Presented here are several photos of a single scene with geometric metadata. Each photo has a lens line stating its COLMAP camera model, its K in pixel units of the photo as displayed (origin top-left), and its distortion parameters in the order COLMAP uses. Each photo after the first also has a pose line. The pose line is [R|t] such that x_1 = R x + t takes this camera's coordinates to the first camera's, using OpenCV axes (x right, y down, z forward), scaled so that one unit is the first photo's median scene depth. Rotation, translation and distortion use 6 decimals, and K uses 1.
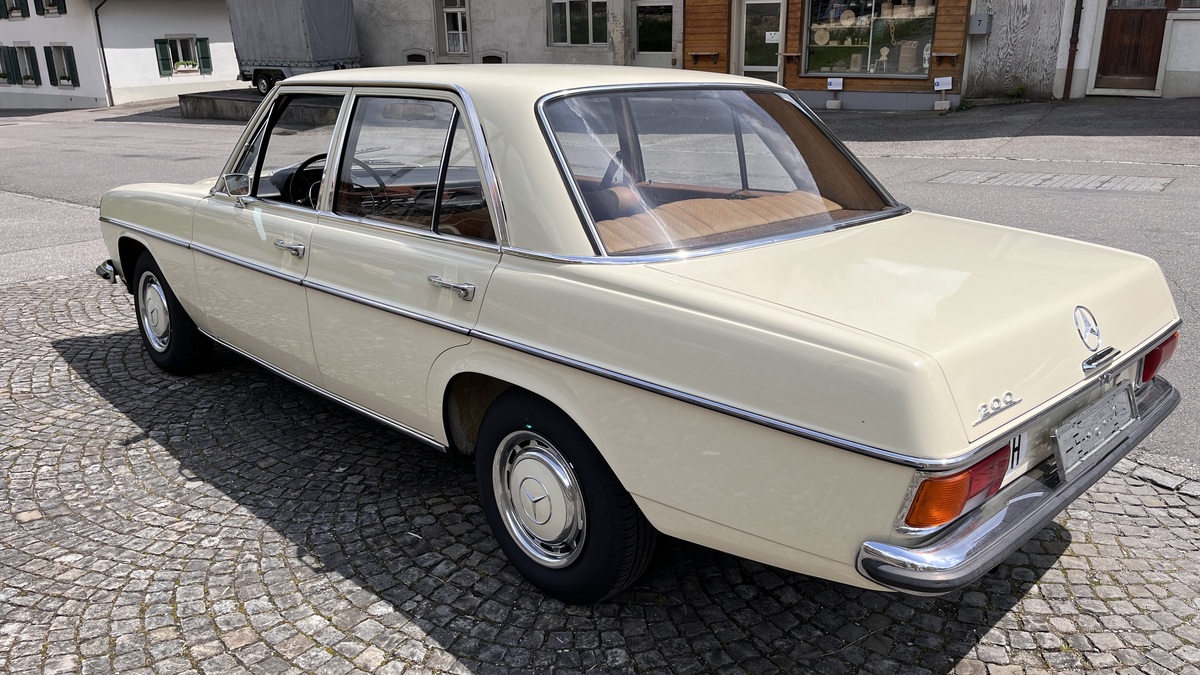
lens RADIAL K [[922.0, 0, 601.7], [0, 922.0, 336.4], [0, 0, 1]] dist [0.017506, -0.008602]
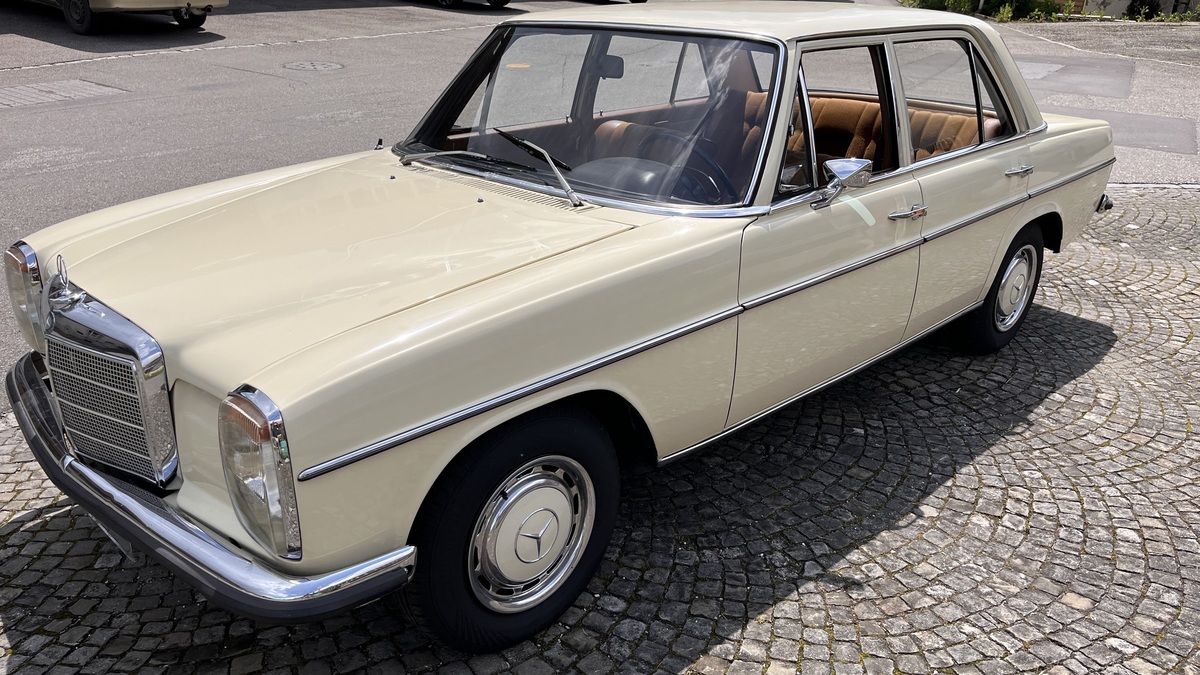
lens RADIAL K [[922.0, 0, 601.6], [0, 922.0, 339.3], [0, 0, 1]] dist [0.017506, -0.008602]
pose [[-0.002865, -0.376519, 0.926404, -1.196373], [0.257626, 0.894859, 0.364495, -0.385880], [-0.966241, 0.239710, 0.094437, 1.185269]]
